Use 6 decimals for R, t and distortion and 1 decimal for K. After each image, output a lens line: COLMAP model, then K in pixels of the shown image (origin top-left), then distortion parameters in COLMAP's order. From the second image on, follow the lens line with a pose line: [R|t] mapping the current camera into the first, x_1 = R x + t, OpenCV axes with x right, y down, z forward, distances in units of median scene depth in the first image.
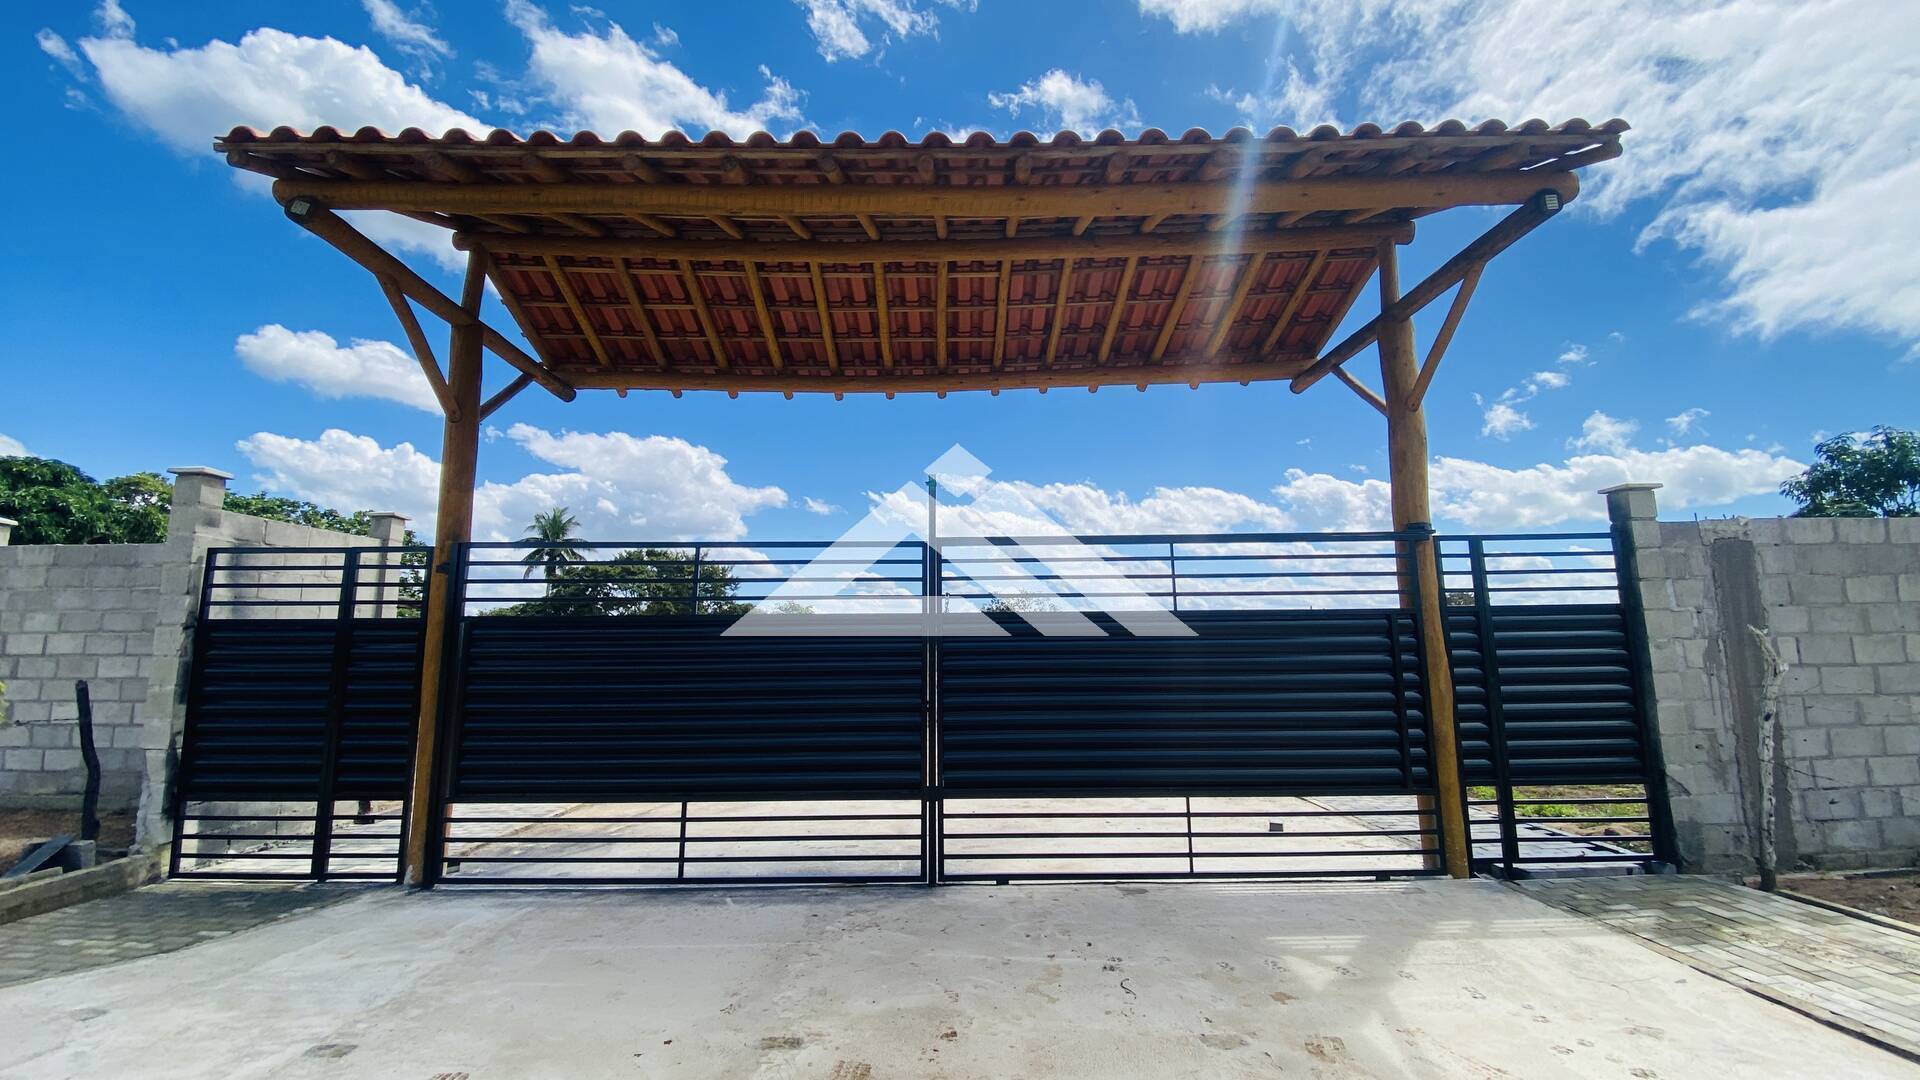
lens RADIAL K [[777.7, 0, 959.9], [0, 777.7, 528.7], [0, 0, 1]] dist [0.019978, -0.020135]
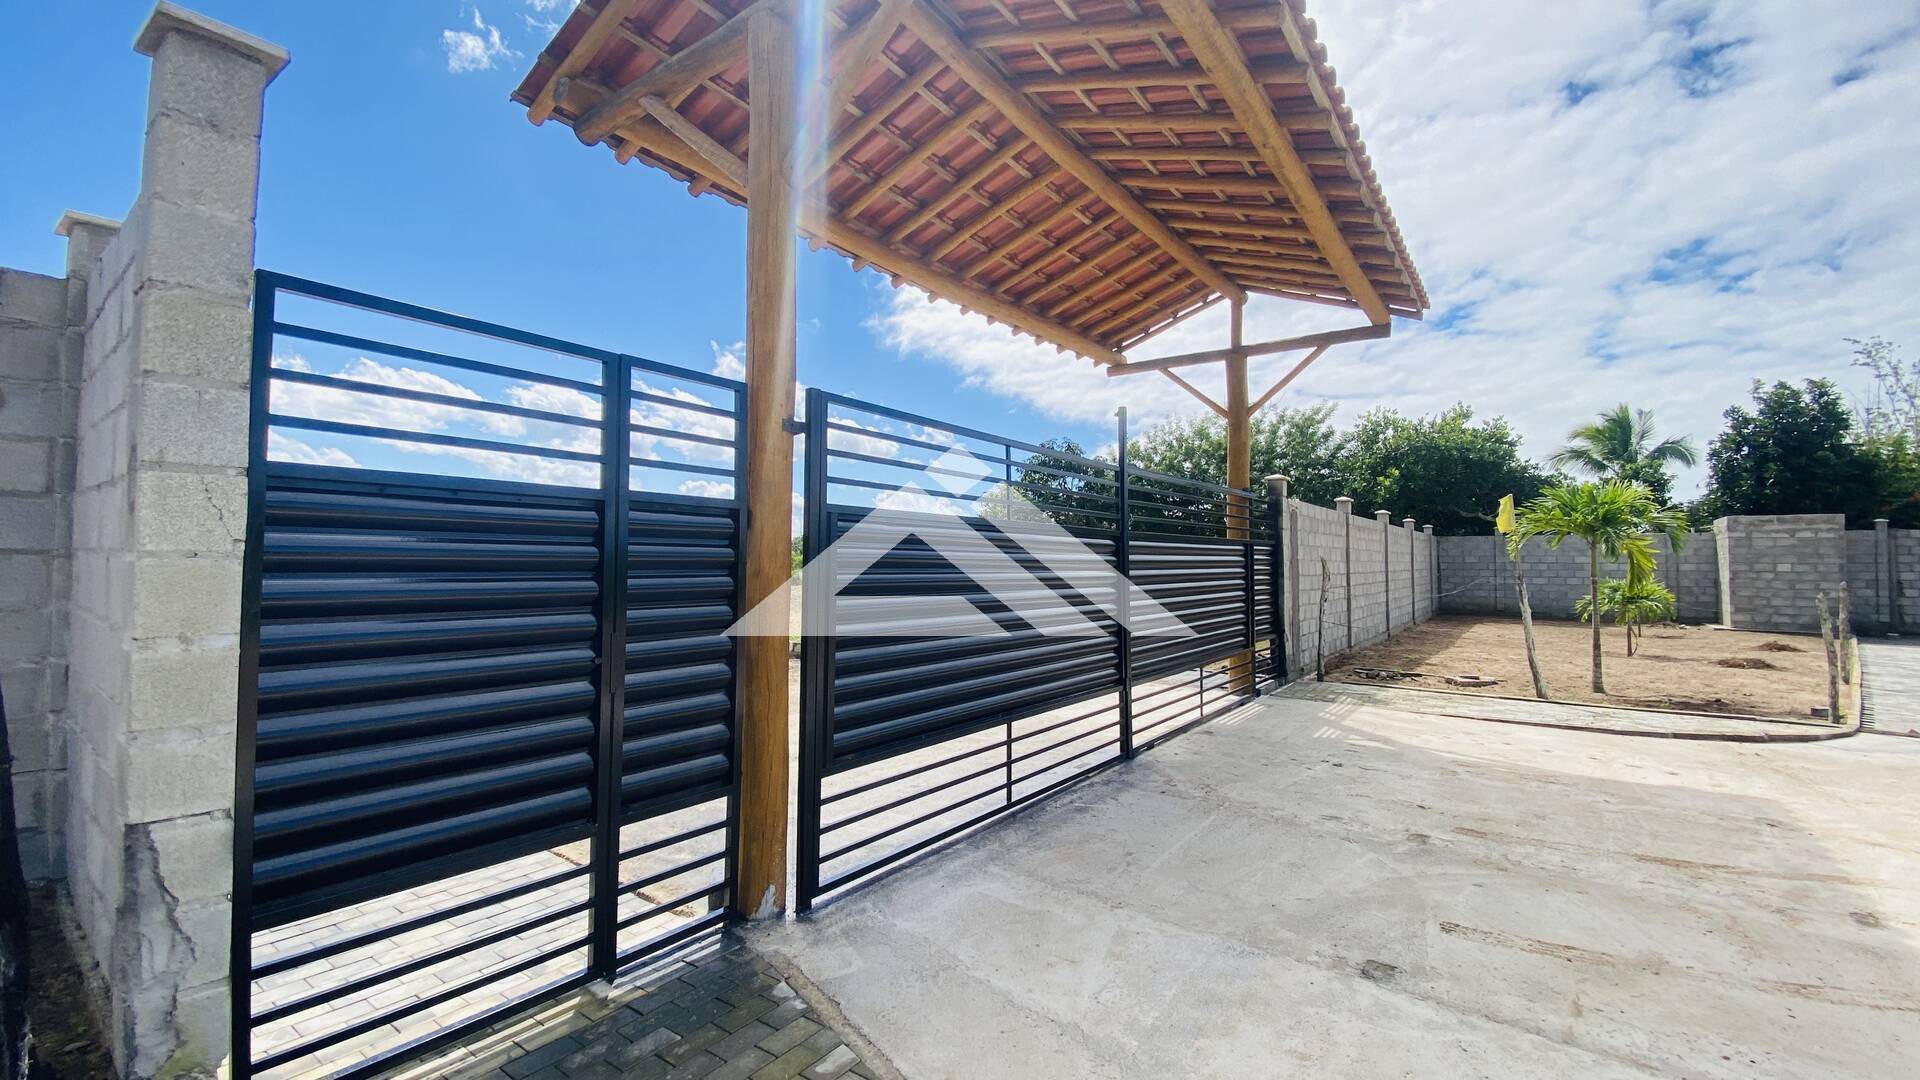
lens RADIAL K [[777.7, 0, 959.9], [0, 777.7, 528.7], [0, 0, 1]] dist [0.019978, -0.020135]
pose [[0.596861, 0.044893, 0.801087, -1.085630], [-0.131980, 0.990326, 0.042836, 0.089173], [-0.791415, -0.131295, 0.597013, 0.511600]]
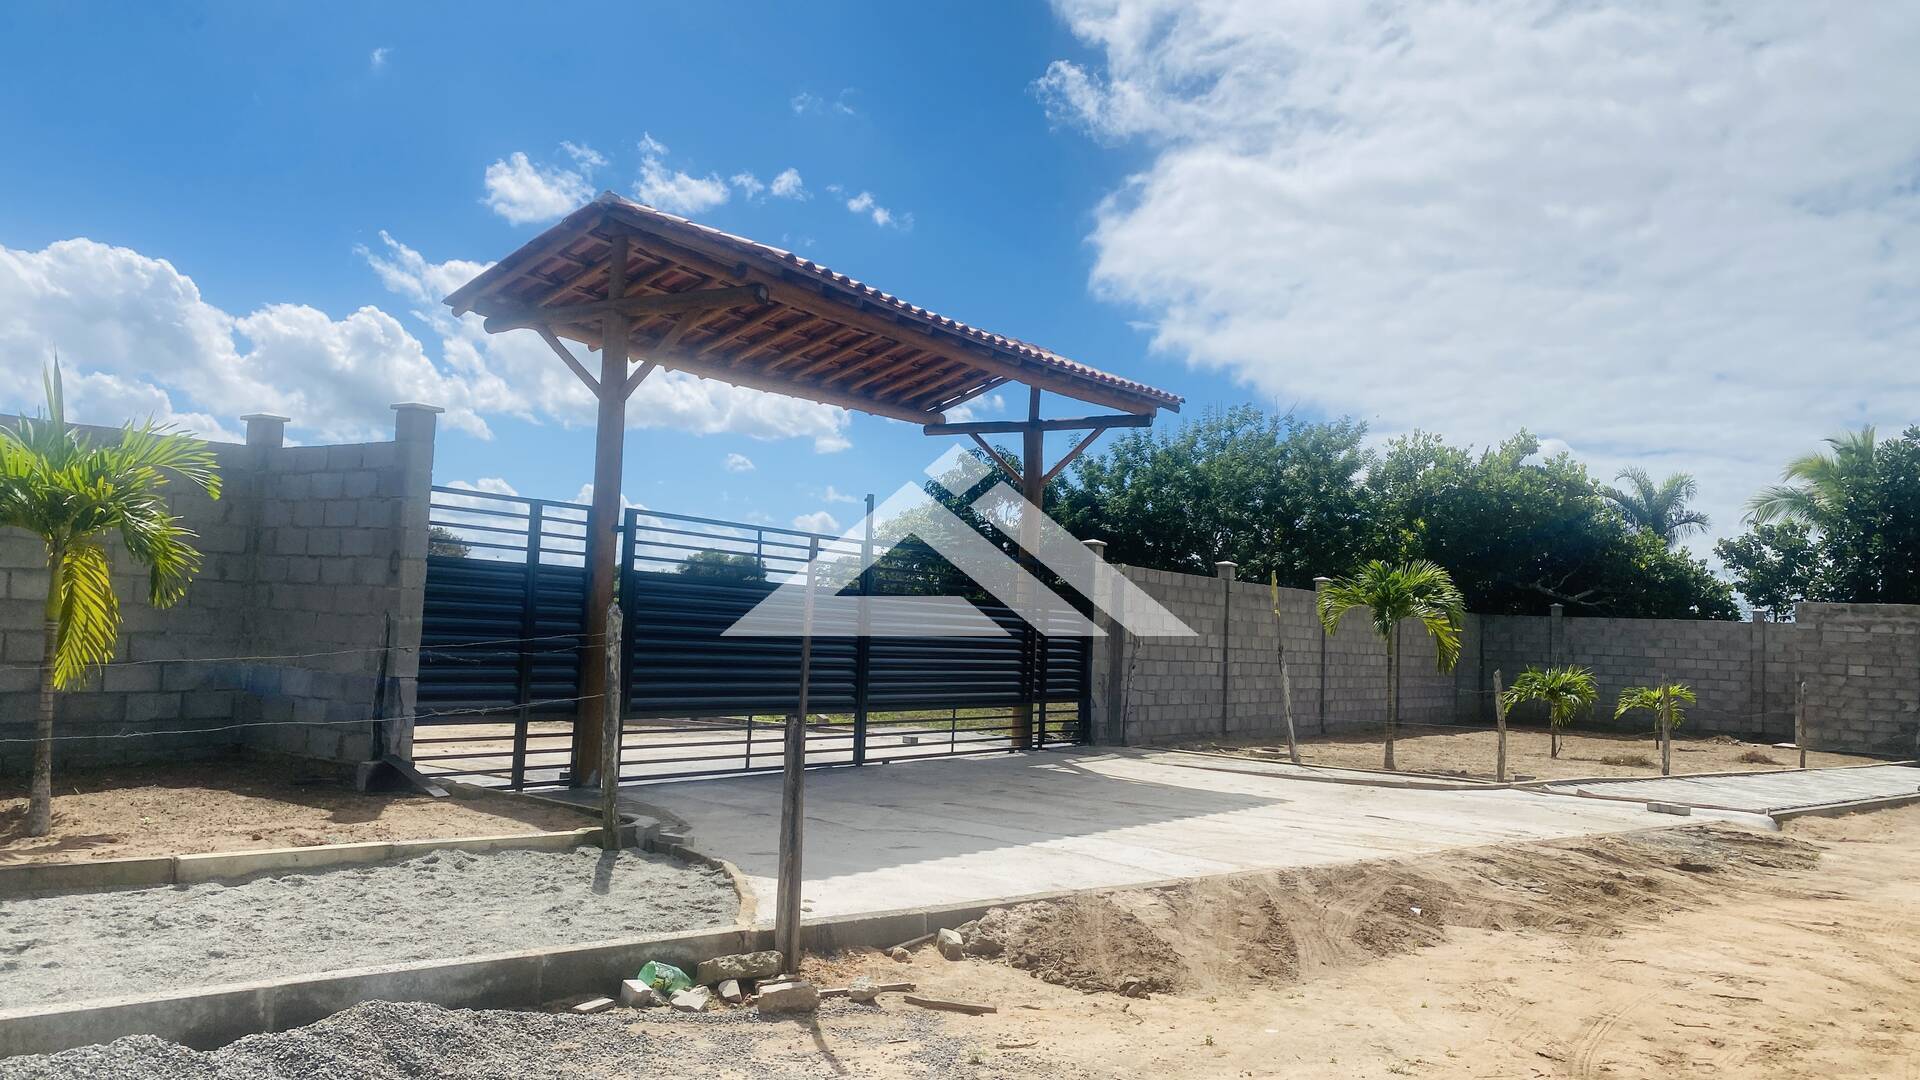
lens RADIAL K [[1457.5, 0, 960.0], [0, 1457.5, 540.0], [0, 0, 1]] dist [0.054857, -0.064403]
pose [[0.553571, 0.086737, 0.828273, -2.217146], [-0.174591, 0.984547, 0.013584, -0.053363], [-0.814295, -0.152129, 0.560161, -0.667011]]
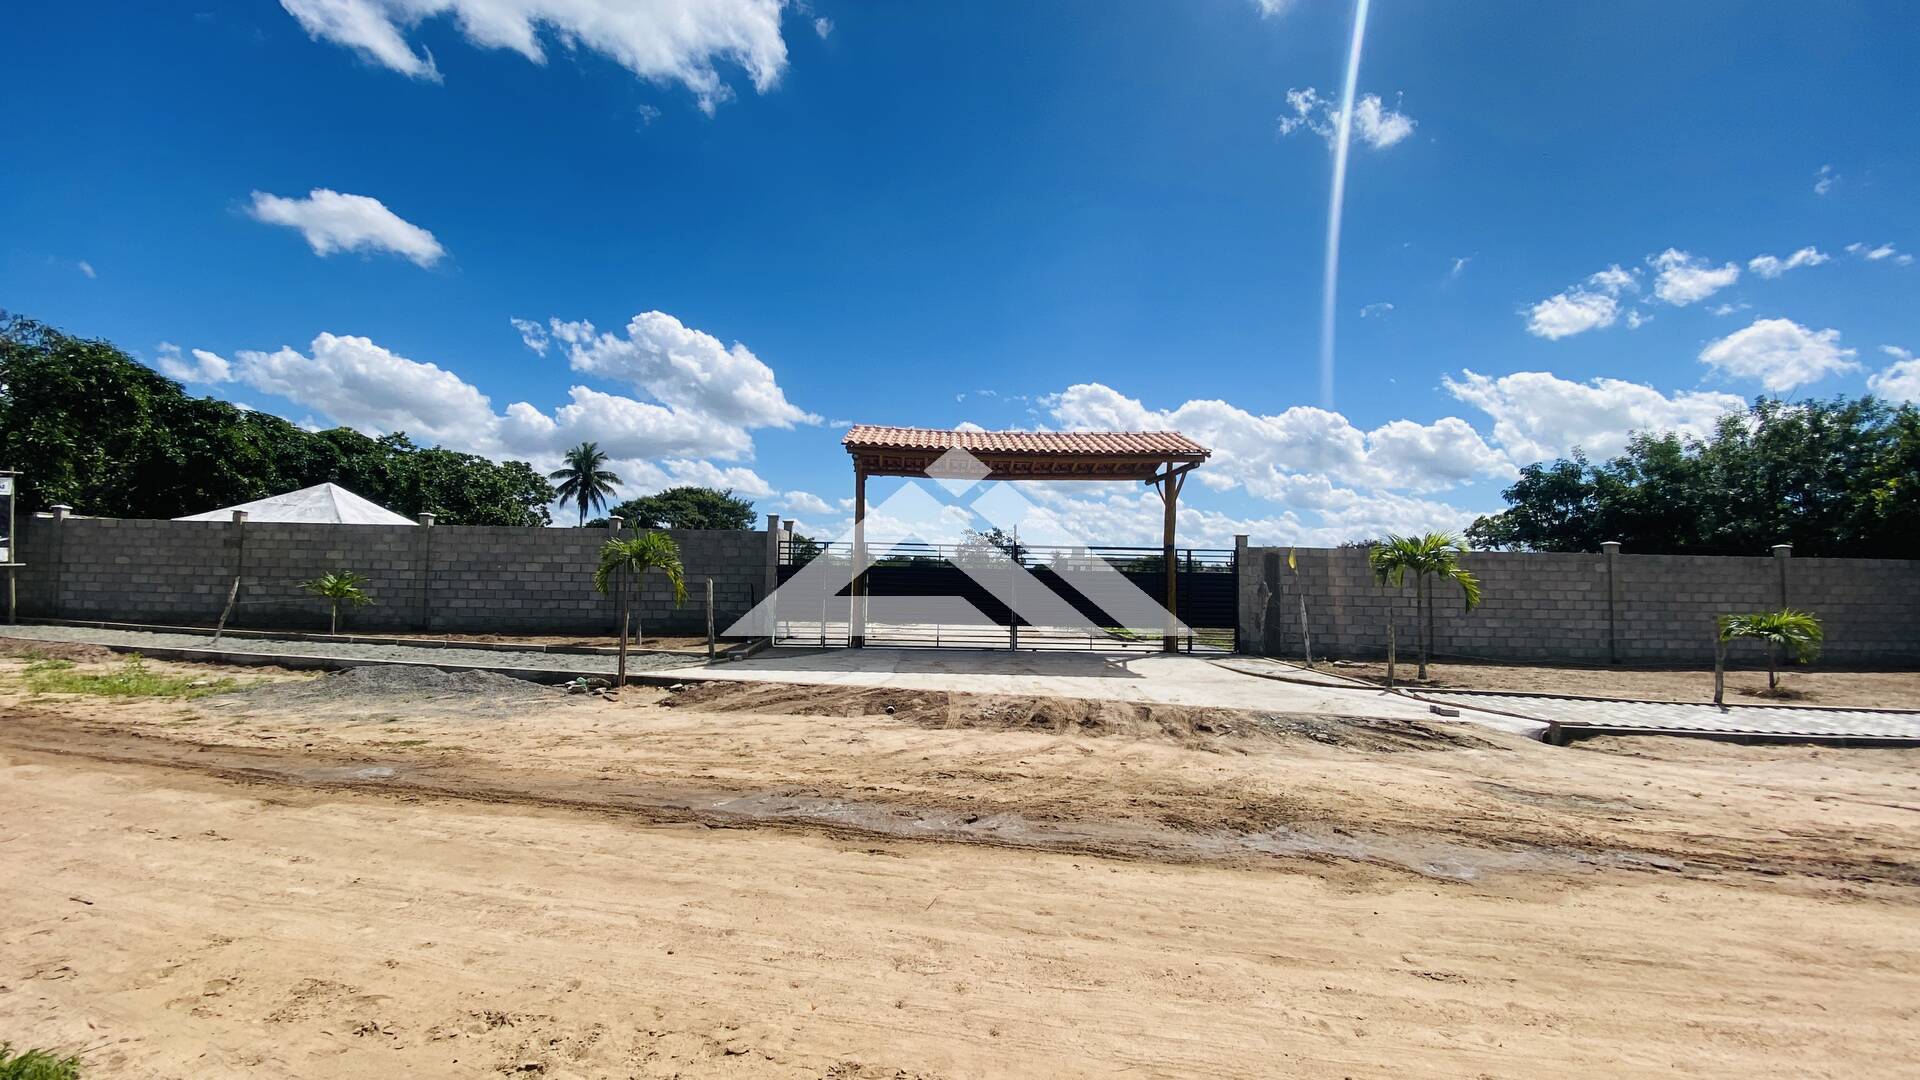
lens RADIAL K [[777.7, 0, 959.9], [0, 777.7, 528.7], [0, 0, 1]] dist [0.019978, -0.020135]
pose [[0.998639, 0.031702, 0.041403, -0.393226], [-0.035279, 0.995430, 0.088736, -0.328062], [-0.038400, -0.090076, 0.995194, -2.113146]]
